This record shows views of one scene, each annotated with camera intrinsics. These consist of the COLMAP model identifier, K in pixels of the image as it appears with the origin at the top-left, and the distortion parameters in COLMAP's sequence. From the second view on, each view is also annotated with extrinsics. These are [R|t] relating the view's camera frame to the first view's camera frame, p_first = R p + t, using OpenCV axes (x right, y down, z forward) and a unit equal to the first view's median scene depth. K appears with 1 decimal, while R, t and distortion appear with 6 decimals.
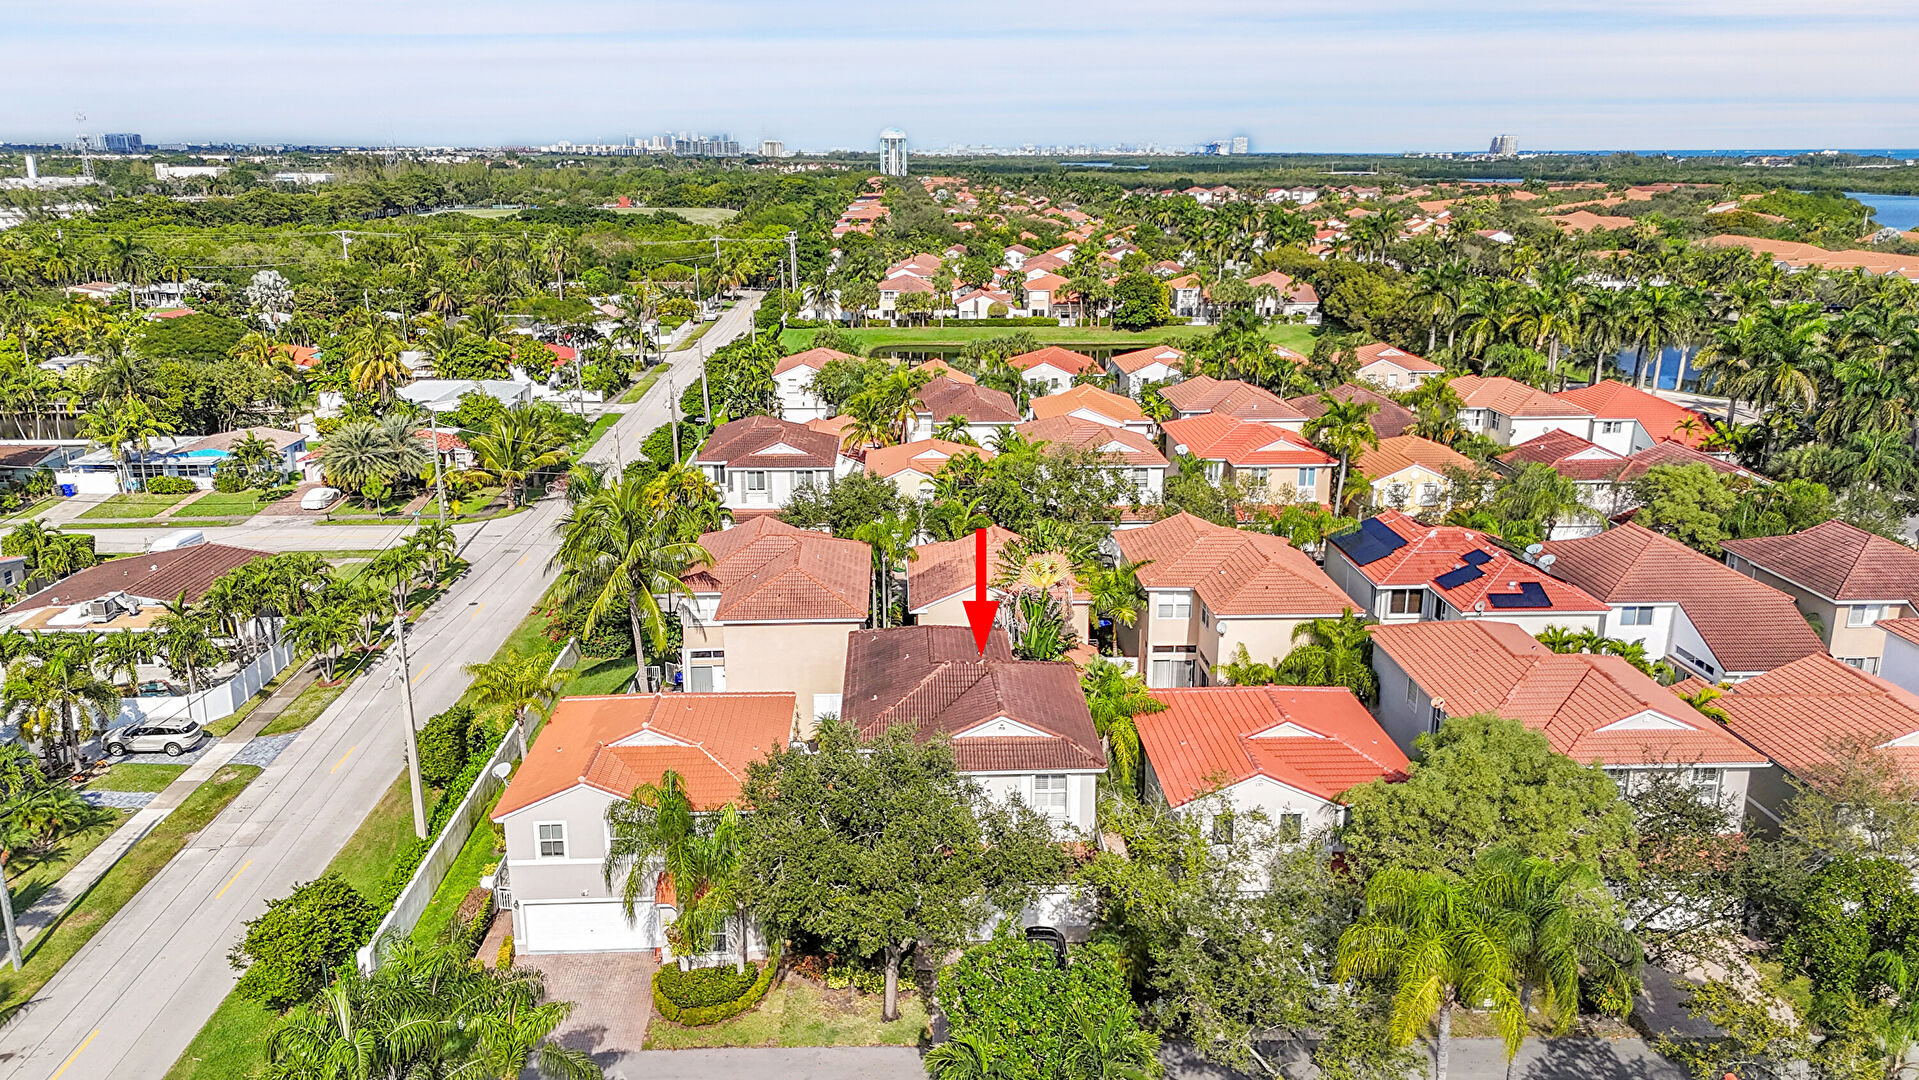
lens RADIAL K [[1415.0, 0, 959.5], [0, 1415.0, 540.0], [0, 0, 1]] dist [0.087526, -0.116171]
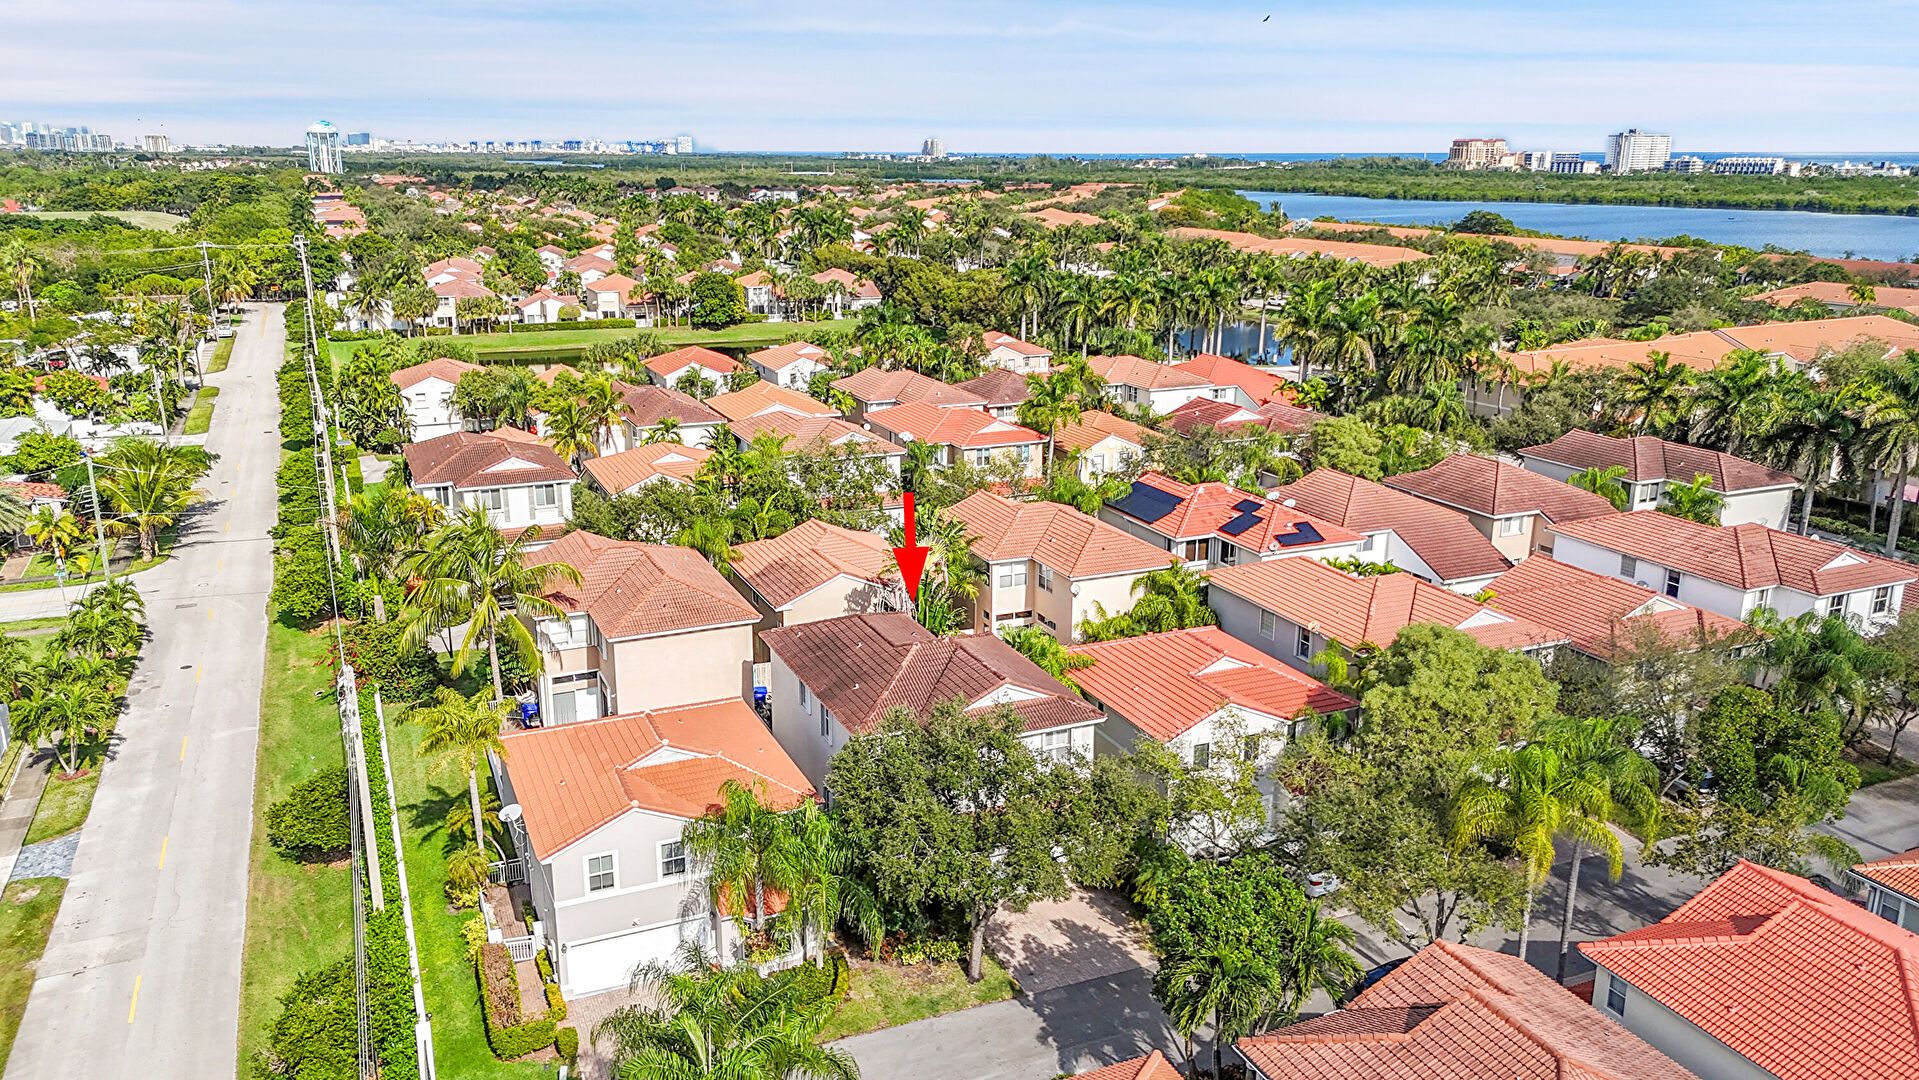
lens RADIAL K [[1415.0, 0, 959.5], [0, 1415.0, 540.0], [0, 0, 1]] dist [0.087526, -0.116171]
pose [[0.928658, -0.096026, 0.358293, -0.136800], [0.095899, 0.995225, 0.018171, -0.001937], [-0.358327, 0.017485, 0.933432, 0.007543]]
